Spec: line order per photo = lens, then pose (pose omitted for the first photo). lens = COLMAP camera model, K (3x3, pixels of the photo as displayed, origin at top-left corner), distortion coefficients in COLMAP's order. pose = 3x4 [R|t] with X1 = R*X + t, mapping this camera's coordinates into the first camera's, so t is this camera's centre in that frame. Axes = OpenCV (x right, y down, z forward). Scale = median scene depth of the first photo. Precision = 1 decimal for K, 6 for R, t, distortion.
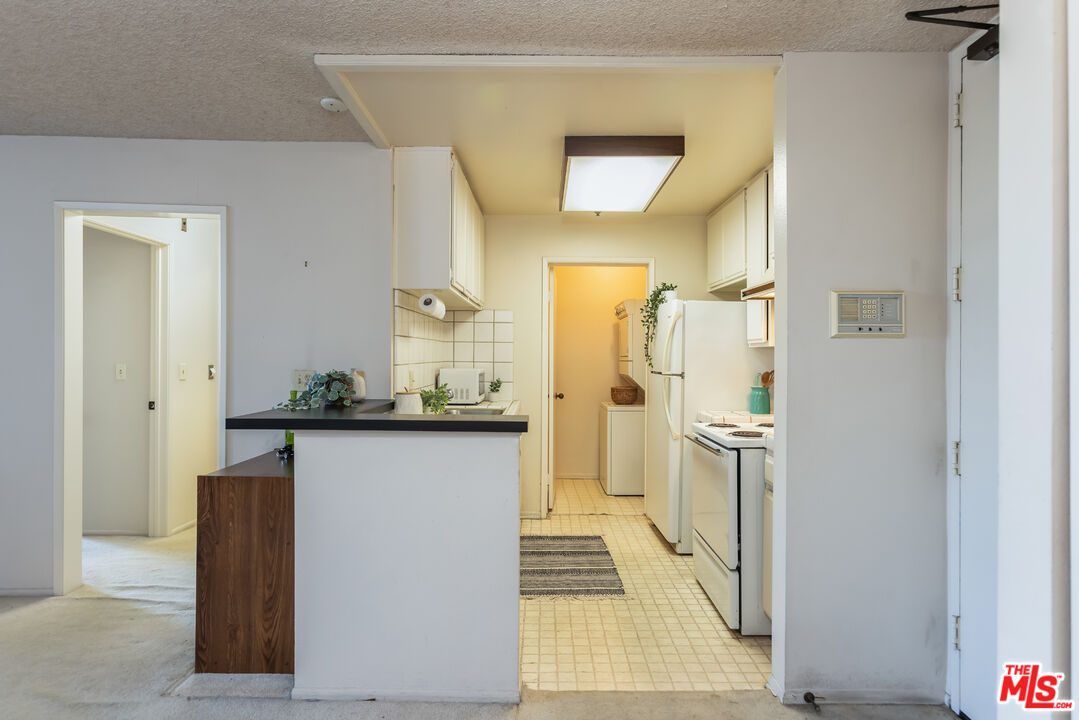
lens RADIAL K [[611.3, 0, 540.7], [0, 611.3, 356.2], [0, 0, 1]] dist [0.000937, 0.000273]
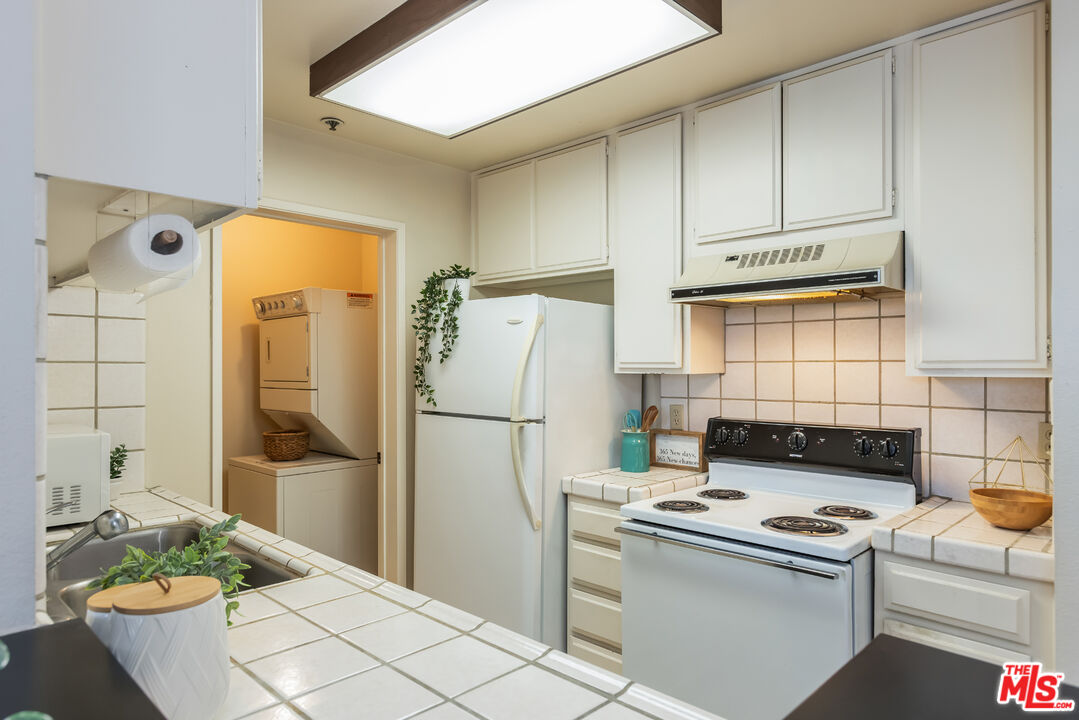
lens RADIAL K [[663.2, 0, 516.8], [0, 663.2, 362.5], [0, 0, 1]] dist [0.018429, 0.000153]
pose [[0.715464, -0.001447, 0.698648, -0.214069], [0.002594, 0.999996, -0.000586, -0.023258], [-0.698645, 0.002231, 0.715465, 0.489028]]
